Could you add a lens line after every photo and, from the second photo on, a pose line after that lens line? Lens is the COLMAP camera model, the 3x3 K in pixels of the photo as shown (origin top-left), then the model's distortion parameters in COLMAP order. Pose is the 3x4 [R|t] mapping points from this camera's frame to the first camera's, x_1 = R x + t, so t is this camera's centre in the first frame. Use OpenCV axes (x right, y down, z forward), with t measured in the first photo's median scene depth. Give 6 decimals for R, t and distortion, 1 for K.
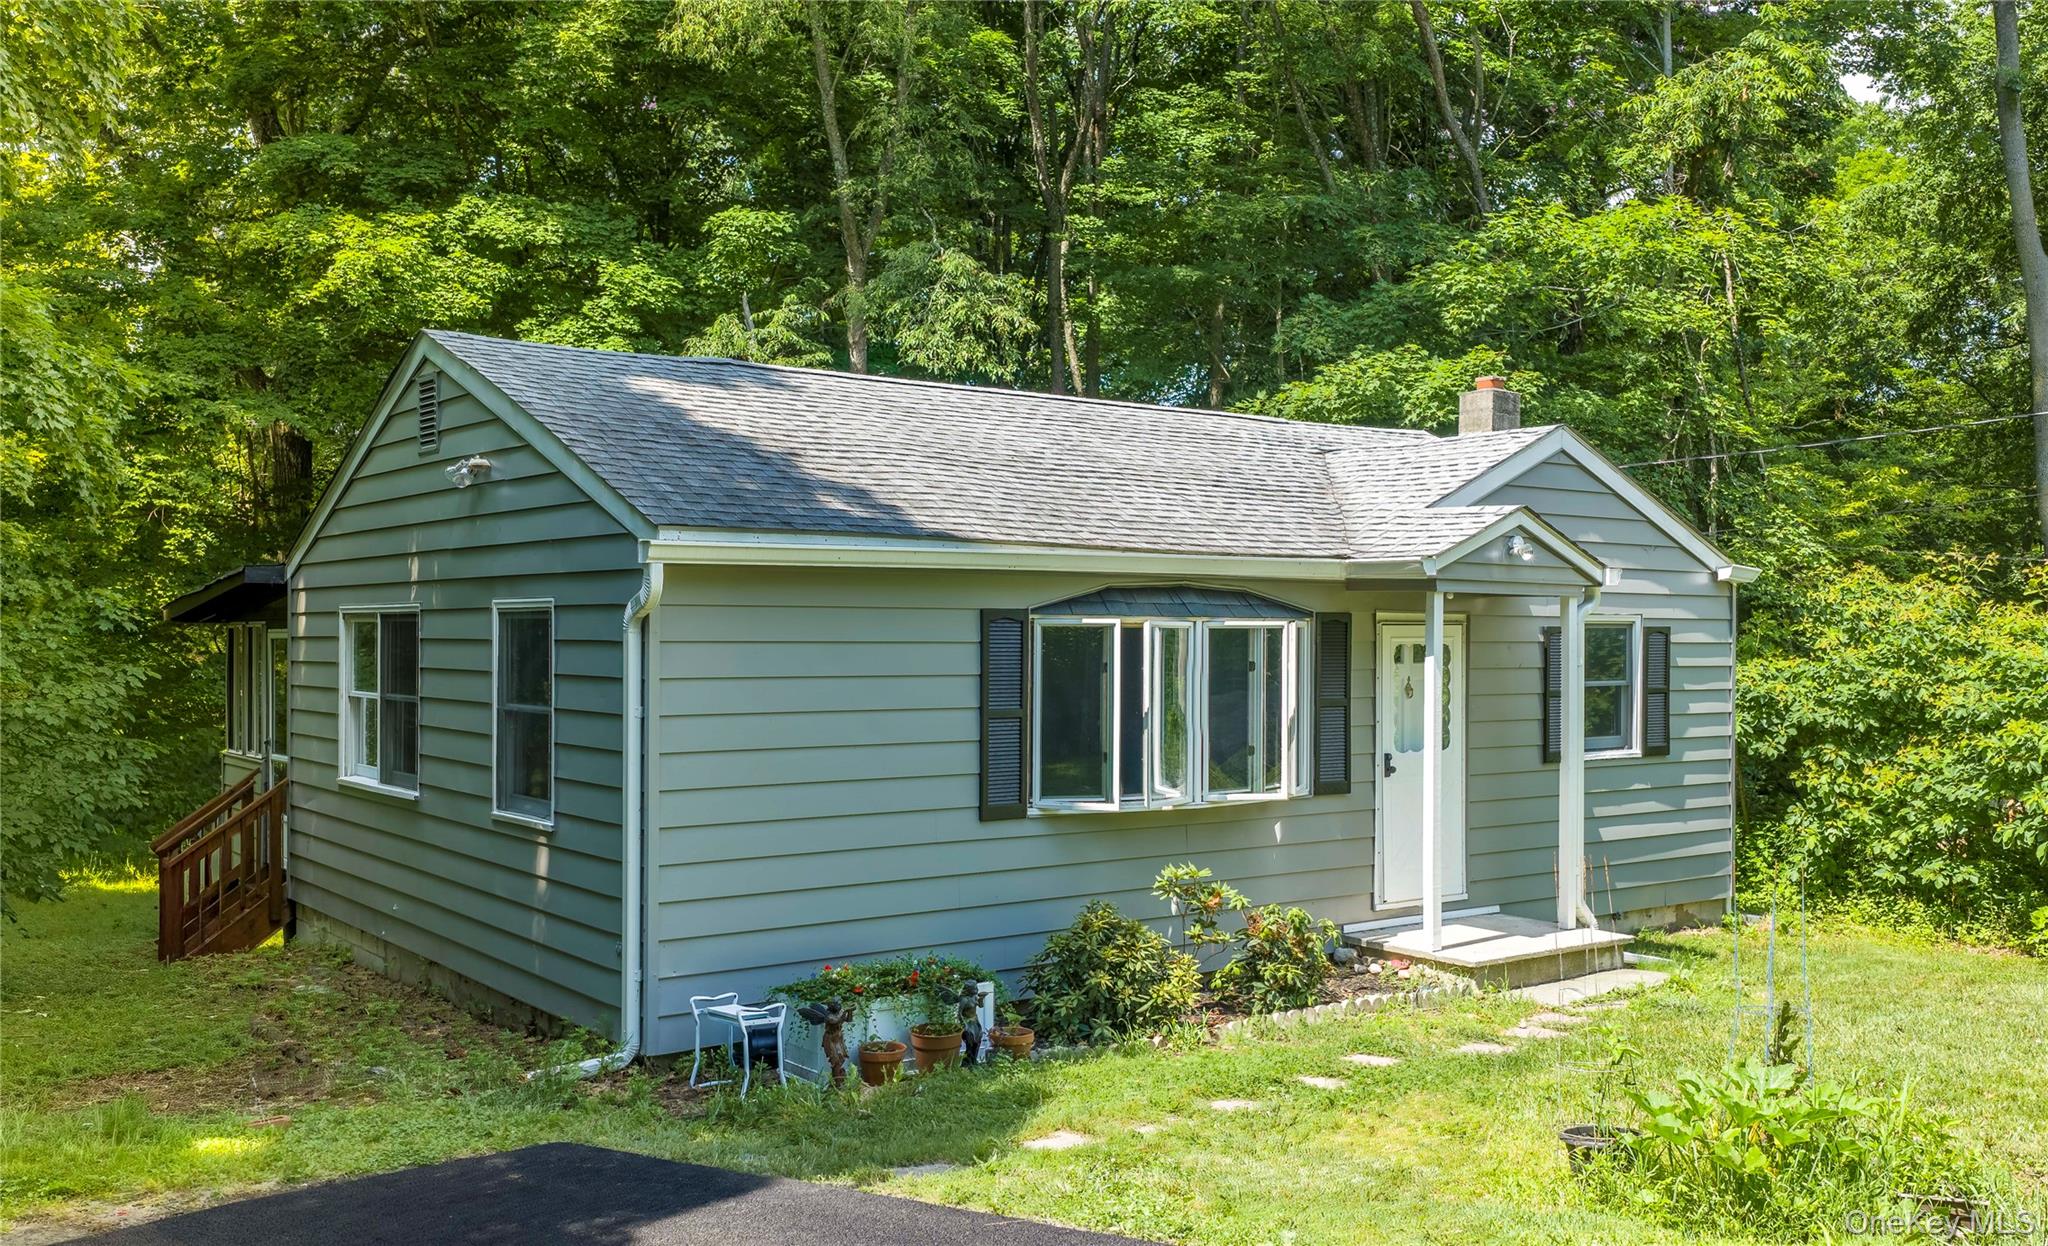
lens RADIAL K [[1737.6, 0, 1060.7], [0, 1737.6, 570.4], [0, 0, 1]] dist [0.048654, -0.000084]
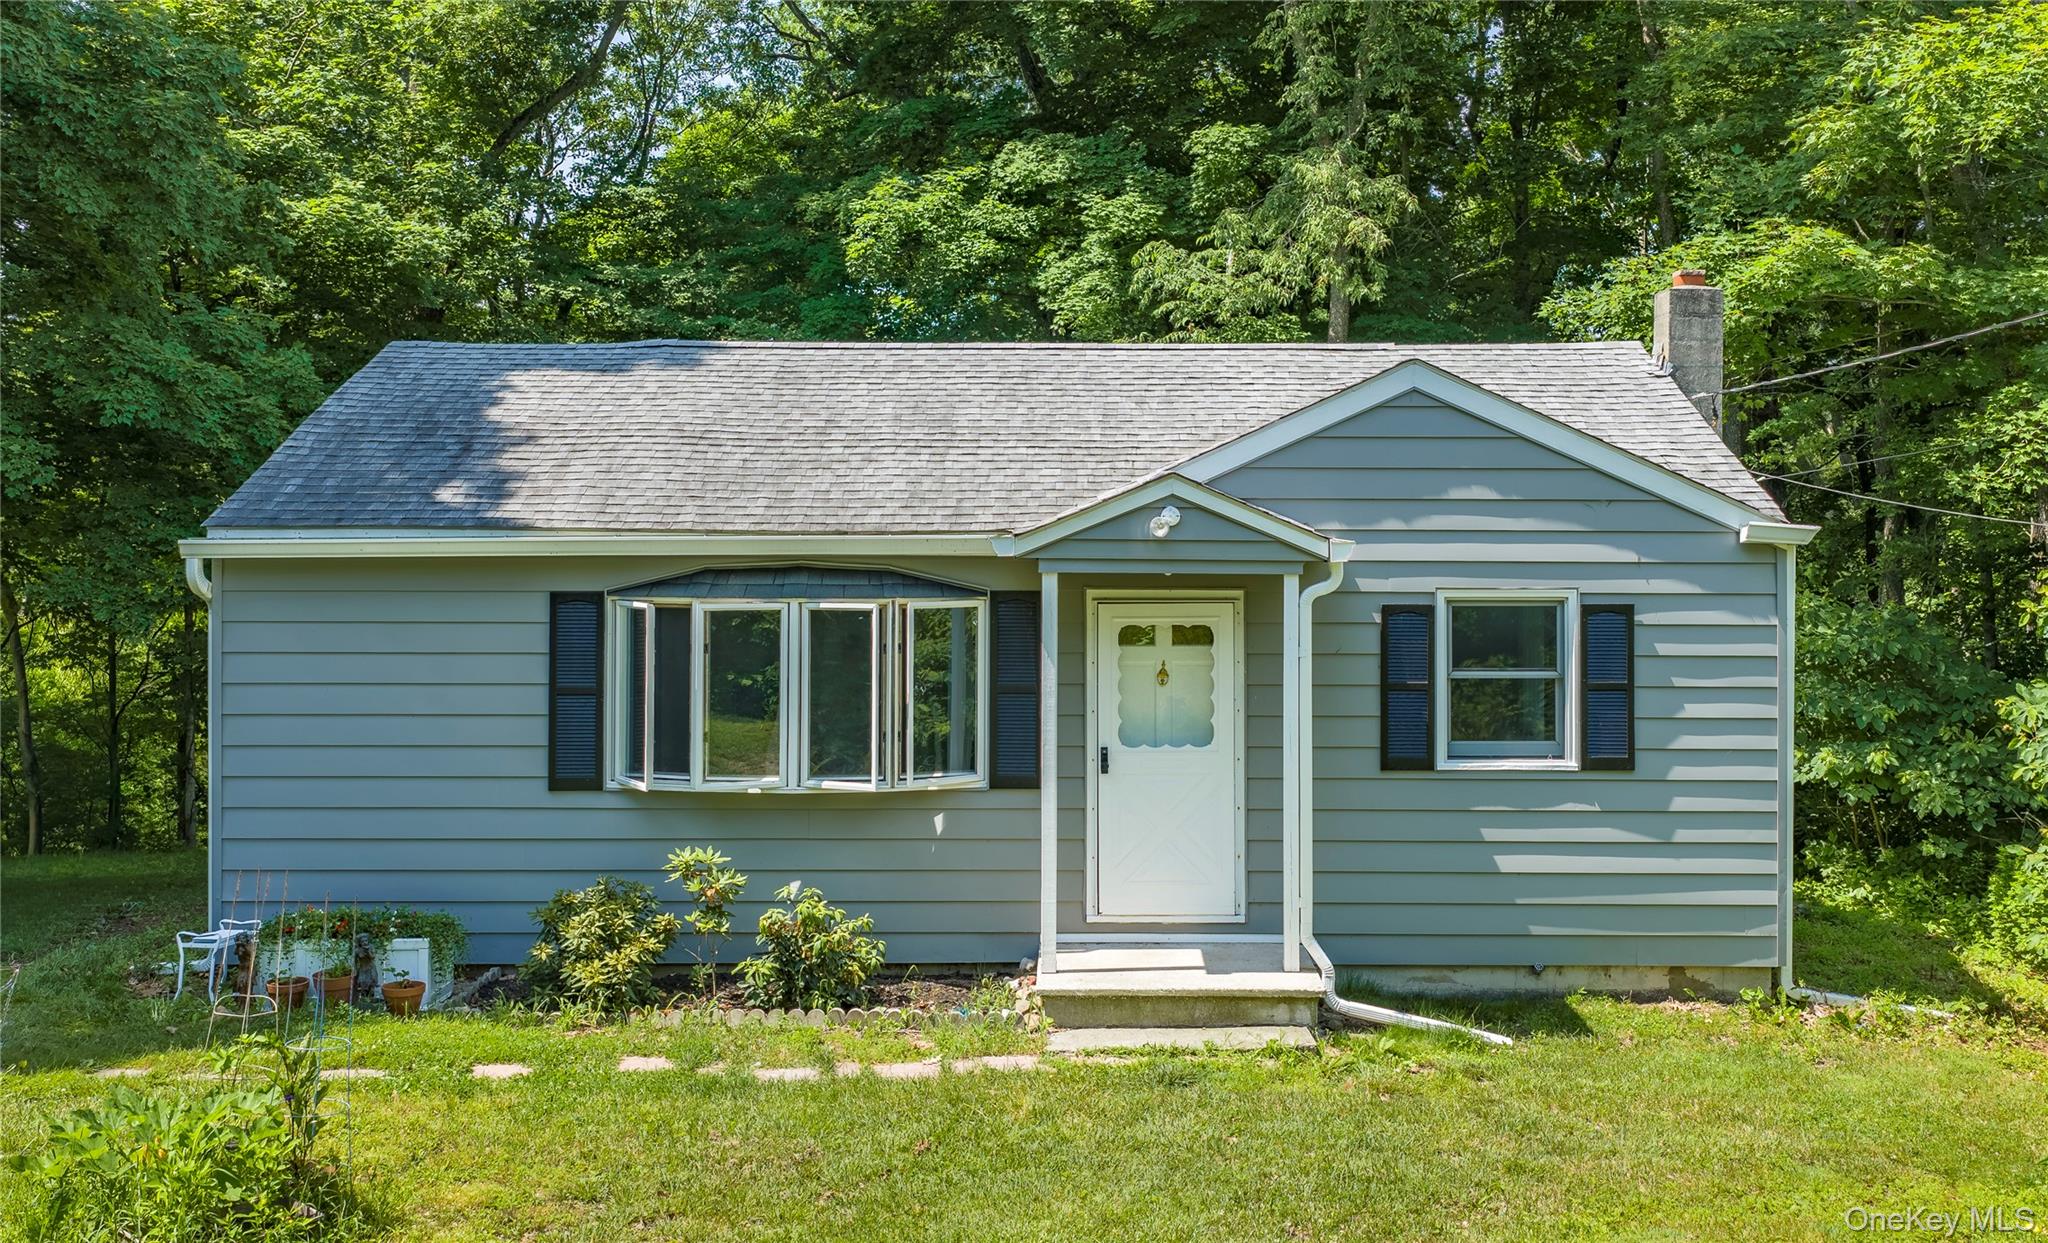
lens RADIAL K [[1969.4, 0, 1131.2], [0, 1969.4, 537.4], [0, 0, 1]] dist [0.014189, -0.005488]
pose [[0.806588, 0.001242, -0.591113, 0.812501], [0.022063, 0.999238, 0.032204, -0.035513], [0.590703, -0.039017, 0.805945, 0.205519]]
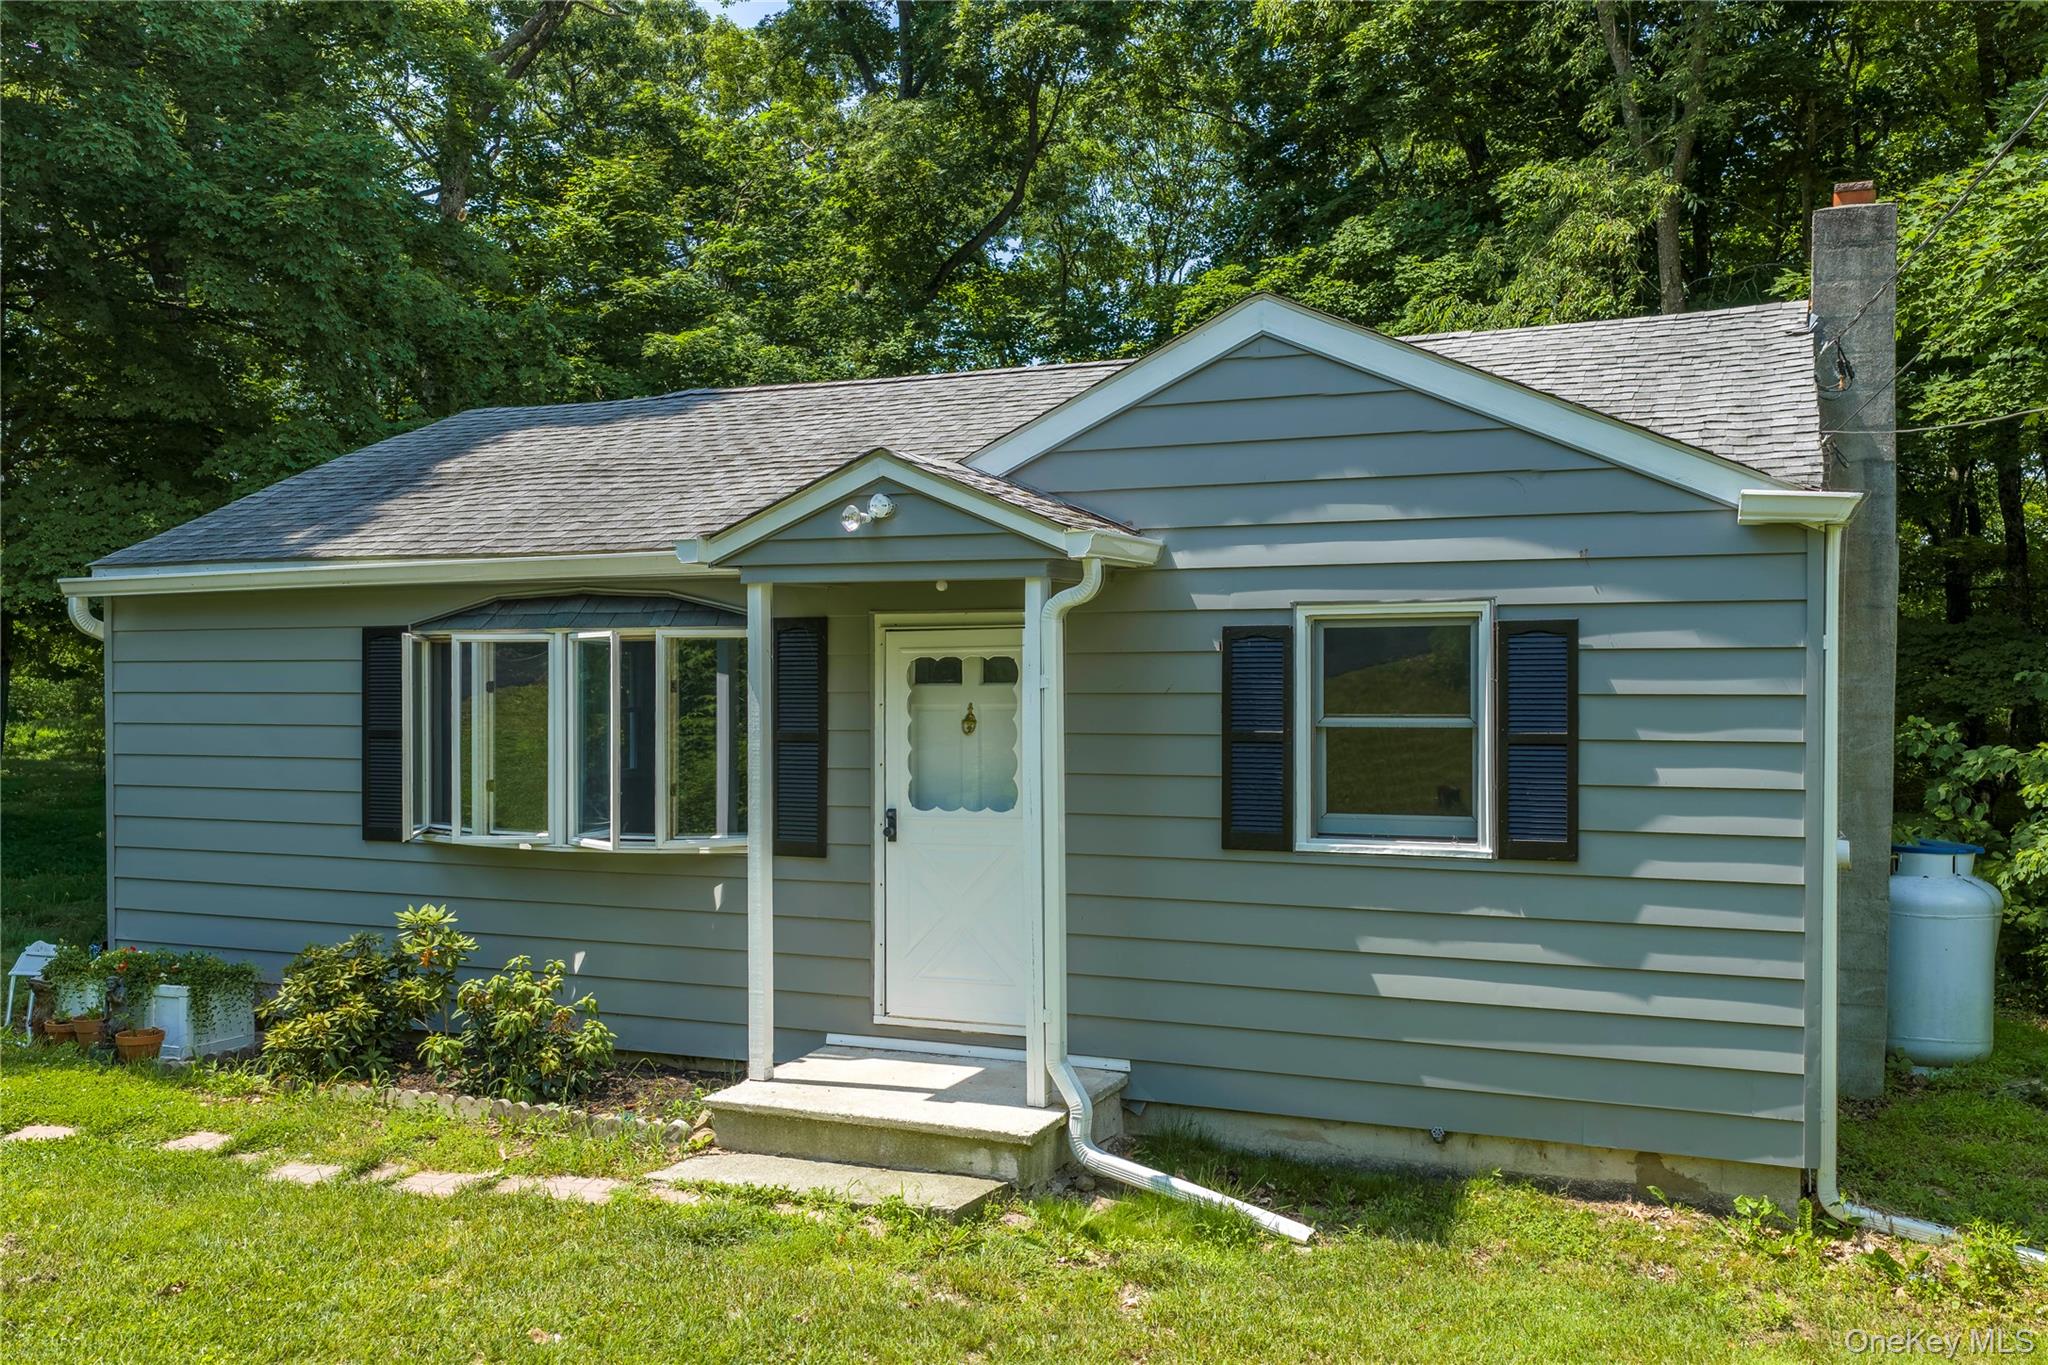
lens RADIAL K [[1765.9, 0, 1024.0], [0, 1765.9, 682.5], [0, 0, 1]] dist [0.002608, 0.003199]
pose [[0.503266, 0.000737, -0.864131, 0.865919], [0.037379, 0.999045, 0.022622, 0.038922], [0.863323, -0.043685, 0.502758, 0.698500]]
